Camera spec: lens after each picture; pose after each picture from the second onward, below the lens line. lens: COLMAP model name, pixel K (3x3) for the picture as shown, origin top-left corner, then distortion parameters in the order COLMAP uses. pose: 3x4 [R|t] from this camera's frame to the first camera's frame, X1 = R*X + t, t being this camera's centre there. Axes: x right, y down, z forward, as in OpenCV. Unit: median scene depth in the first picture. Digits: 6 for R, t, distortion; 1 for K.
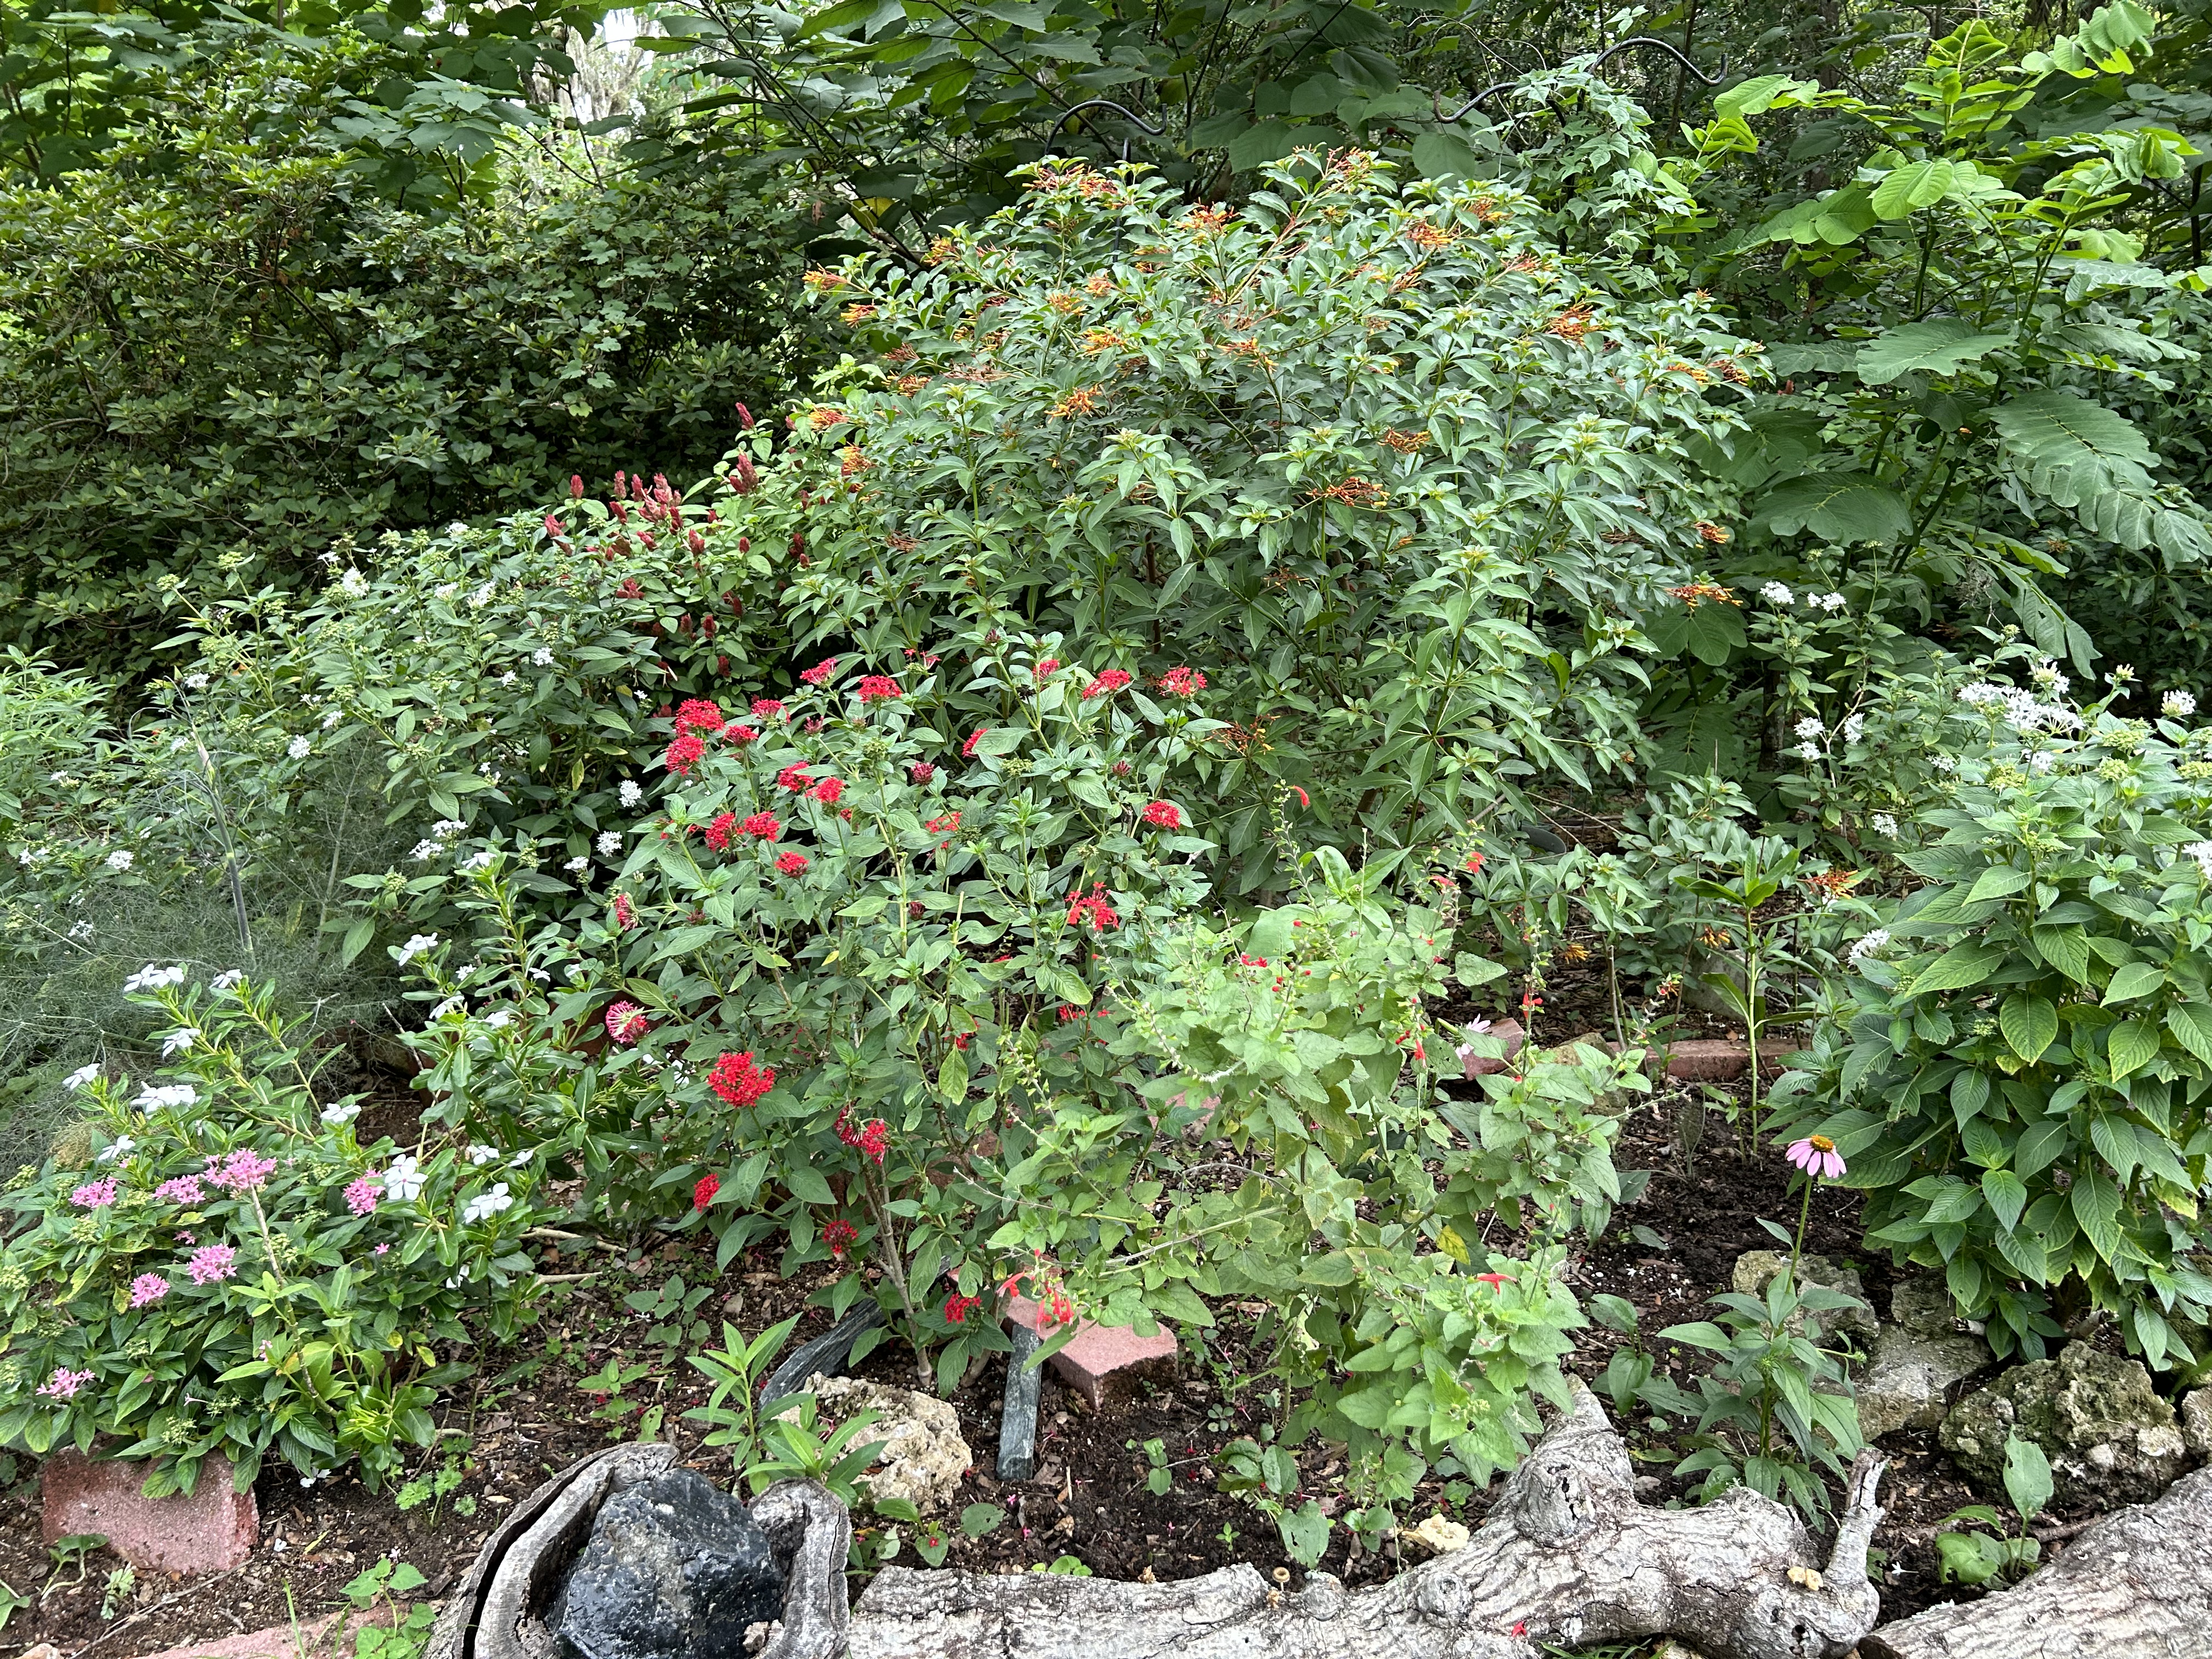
lens RADIAL K [[1676.2, 0, 1100.8], [0, 1676.2, 828.8], [0, 0, 1]] dist [0.064303, 0.001453]
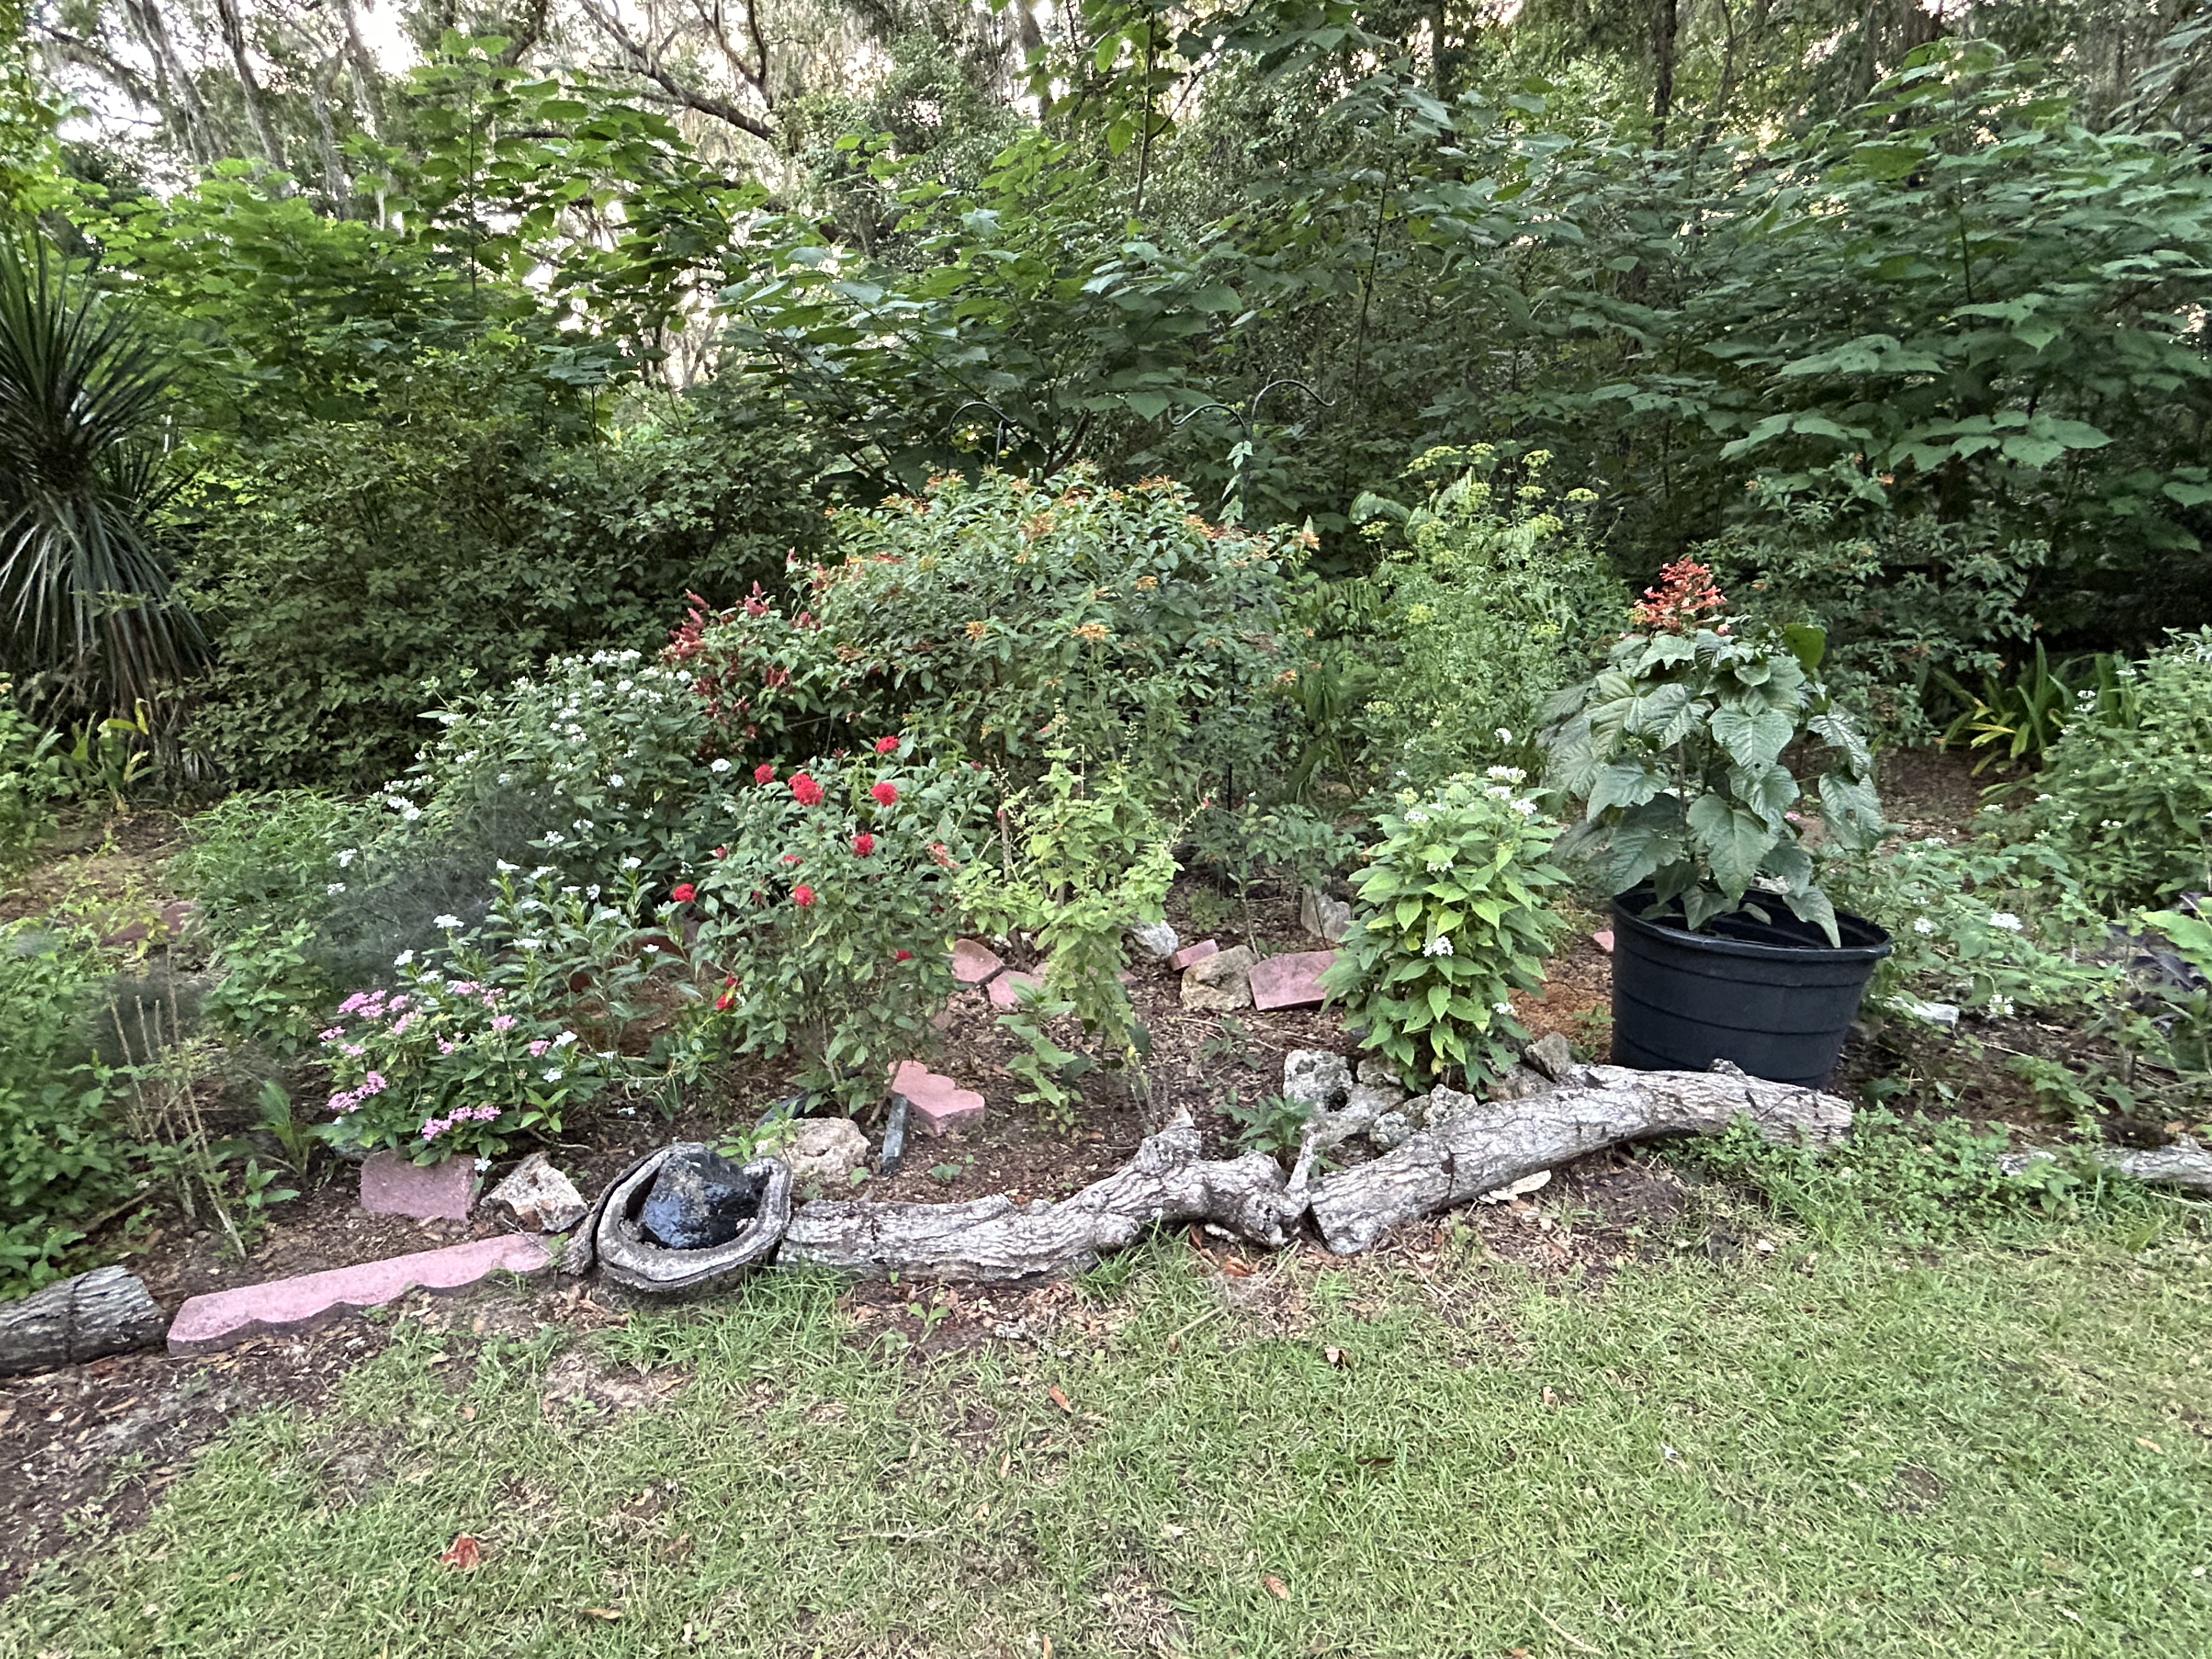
lens RADIAL K [[1157.4, 0, 1112.7], [0, 1157.4, 834.8], [0, 0, 1]] dist [-0.000694, -0.000104]
pose [[0.997753, 0.001019, 0.066996, 0.127027], [0.000292, 0.999809, -0.019553, 0.047680], [-0.067003, 0.019529, 0.997562, -0.350587]]
